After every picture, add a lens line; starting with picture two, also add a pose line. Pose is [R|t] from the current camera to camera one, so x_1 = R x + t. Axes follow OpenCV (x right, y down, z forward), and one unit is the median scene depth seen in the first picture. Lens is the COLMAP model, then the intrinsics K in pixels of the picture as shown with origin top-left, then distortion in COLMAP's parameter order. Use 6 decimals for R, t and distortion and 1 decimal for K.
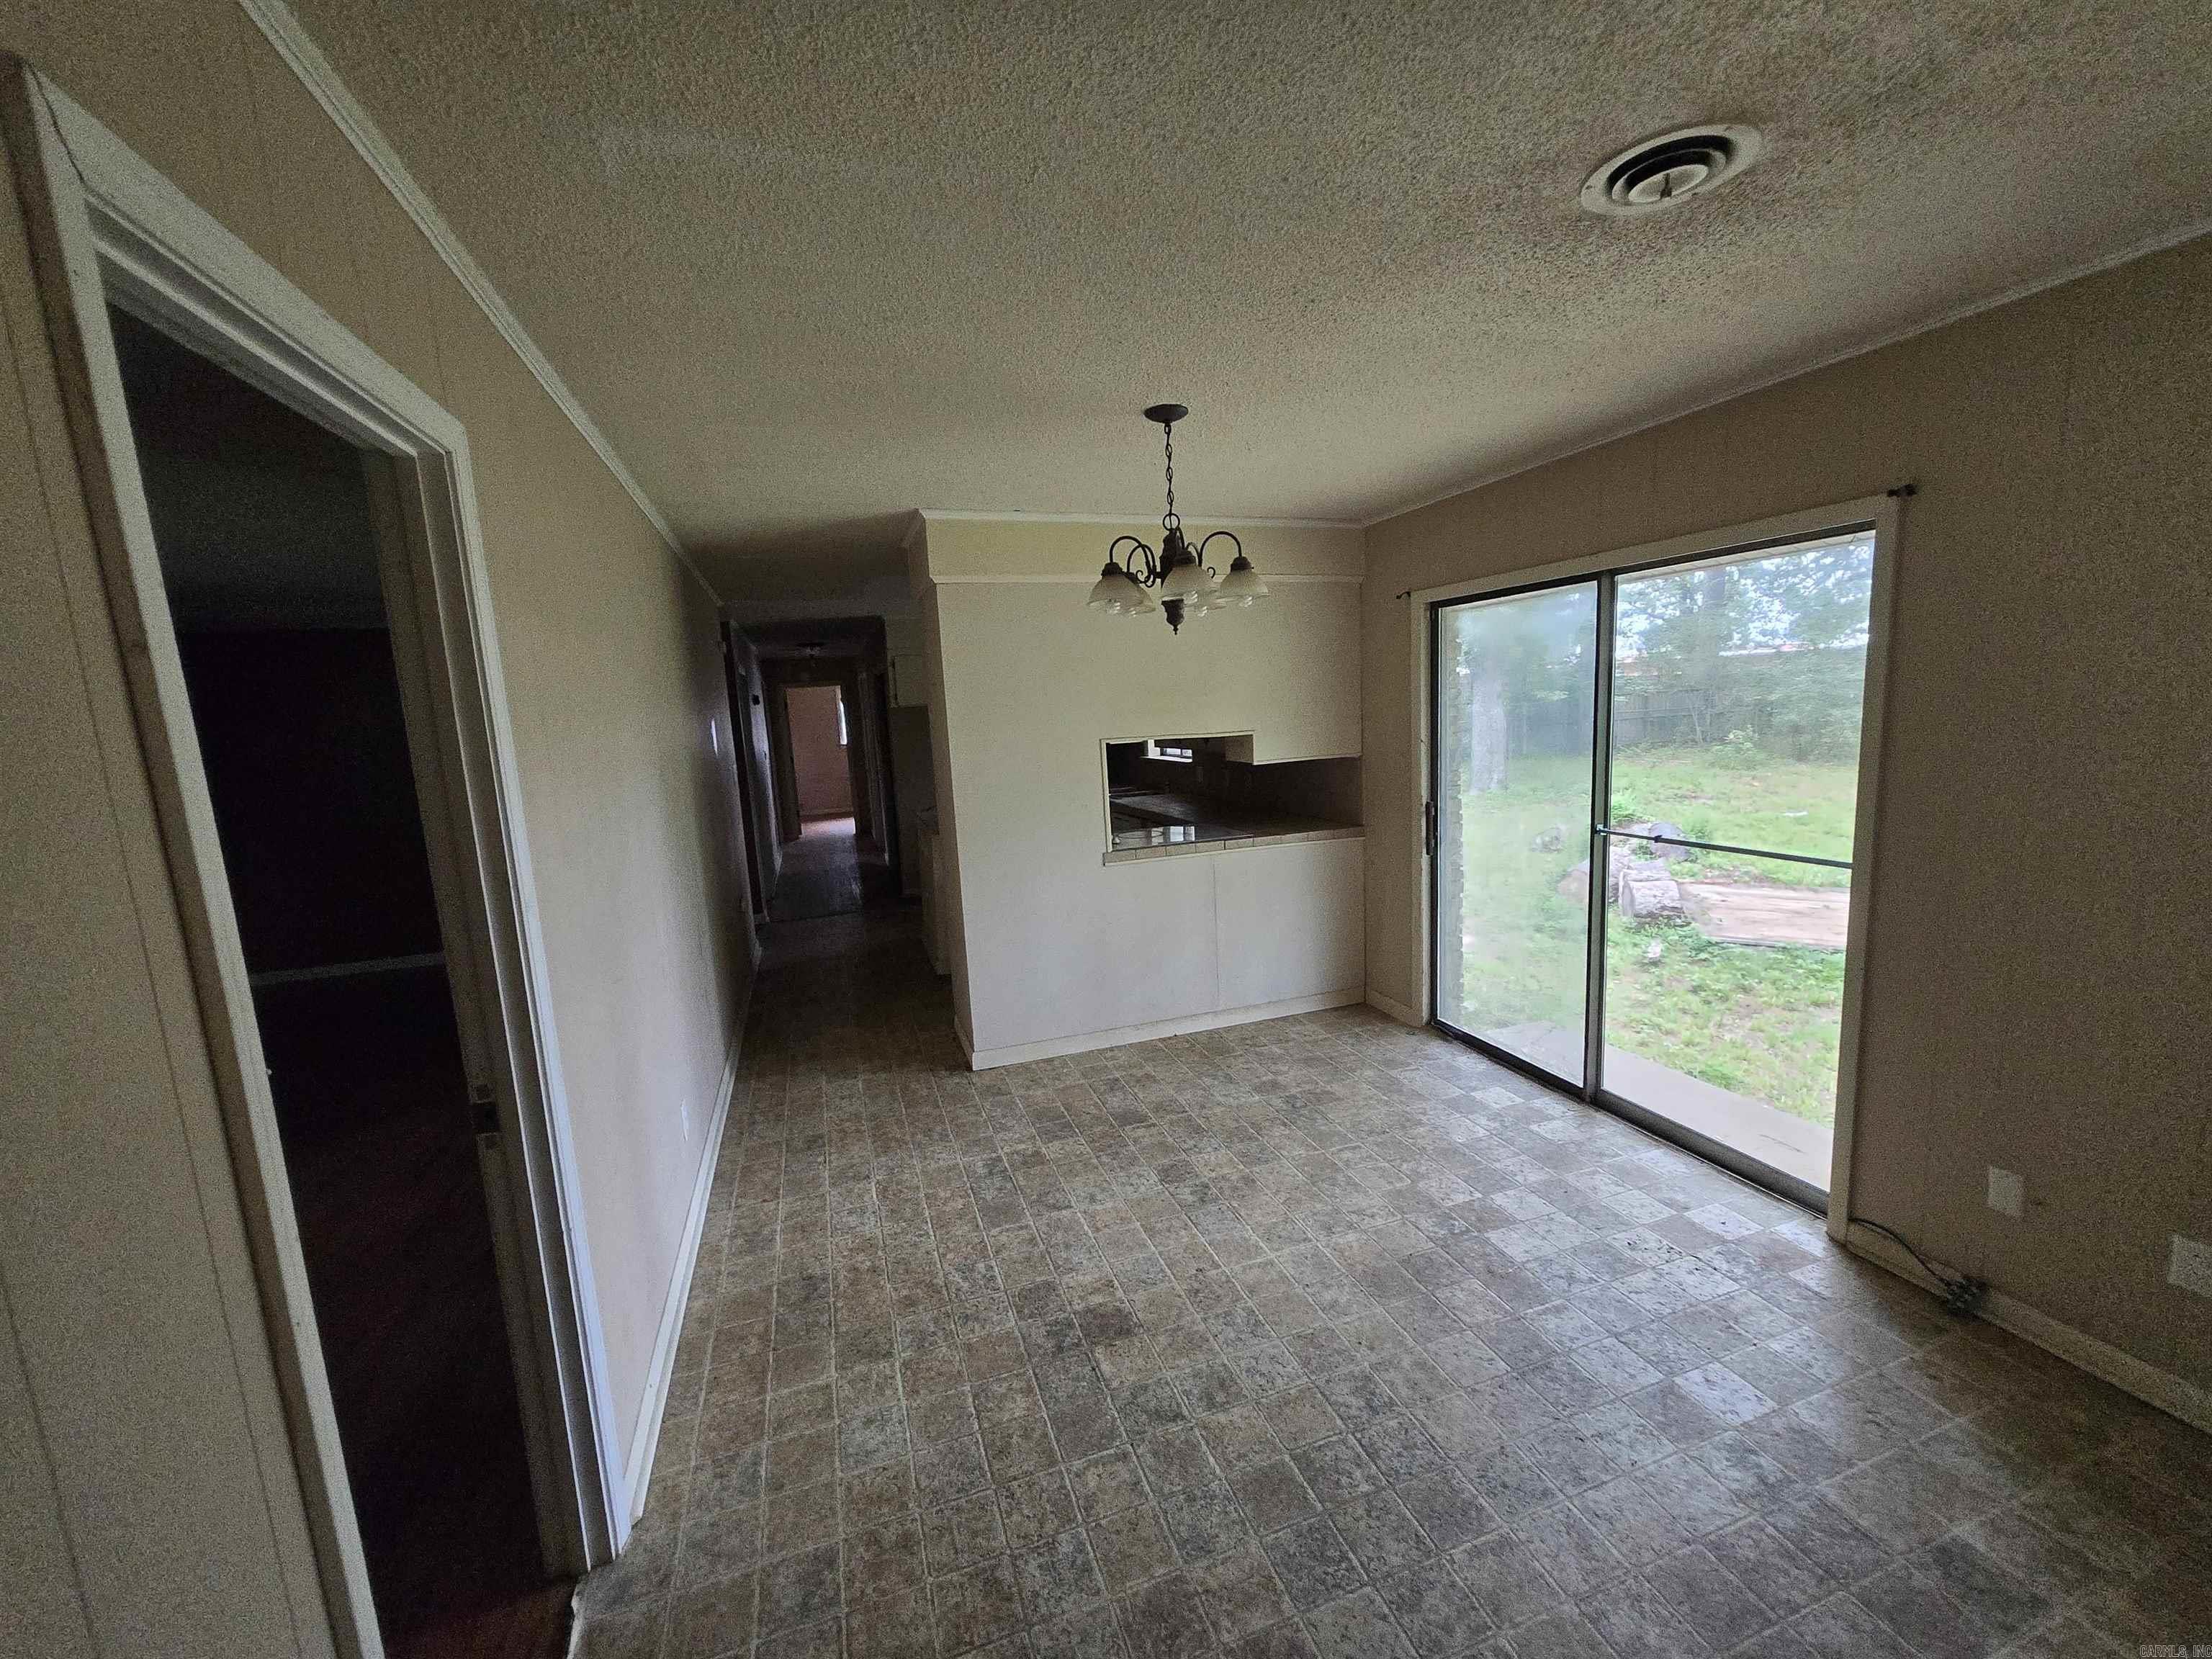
lens RADIAL K [[873.7, 0, 1106.0], [0, 873.7, 829.5], [0, 0, 1]] dist [0.000682, 0.000091]
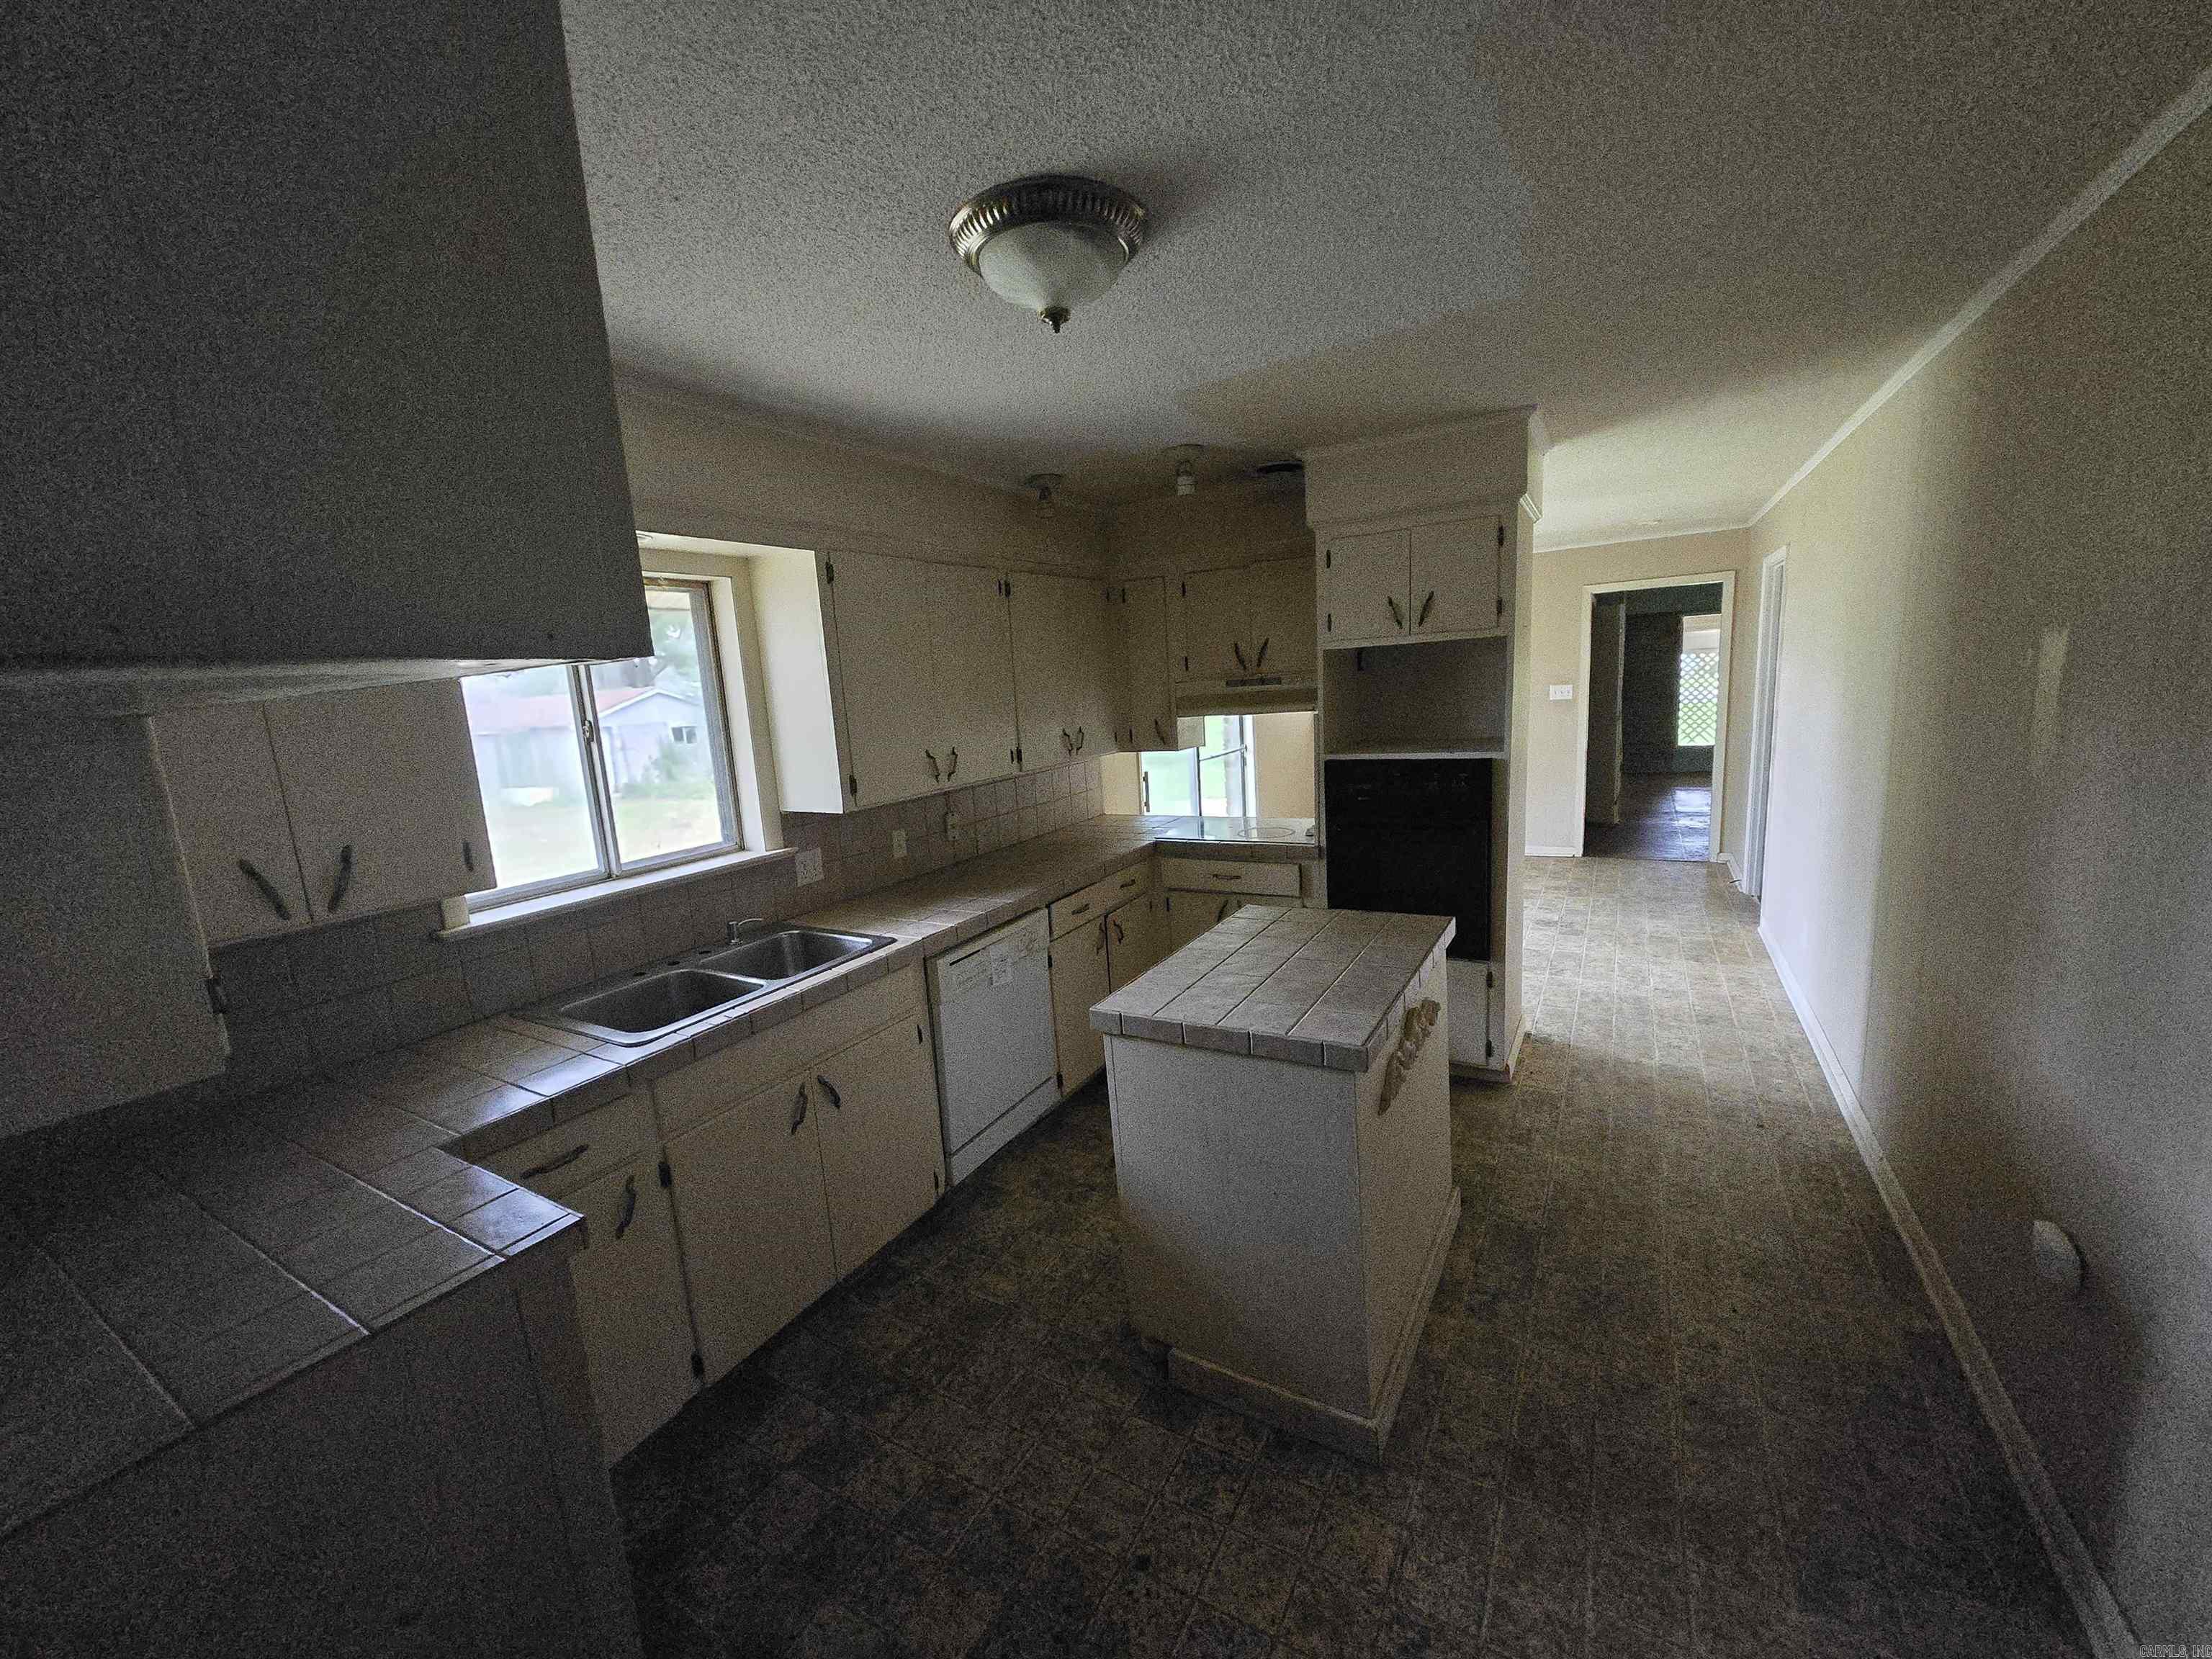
lens RADIAL K [[873.7, 0, 1106.0], [0, 873.7, 829.5], [0, 0, 1]] dist [0.000682, 0.000091]
pose [[-0.652780, -0.035371, 0.756721, -0.752664], [0.202991, 0.954213, 0.219711, -0.322503], [-0.729844, 0.297031, -0.615711, 2.446340]]
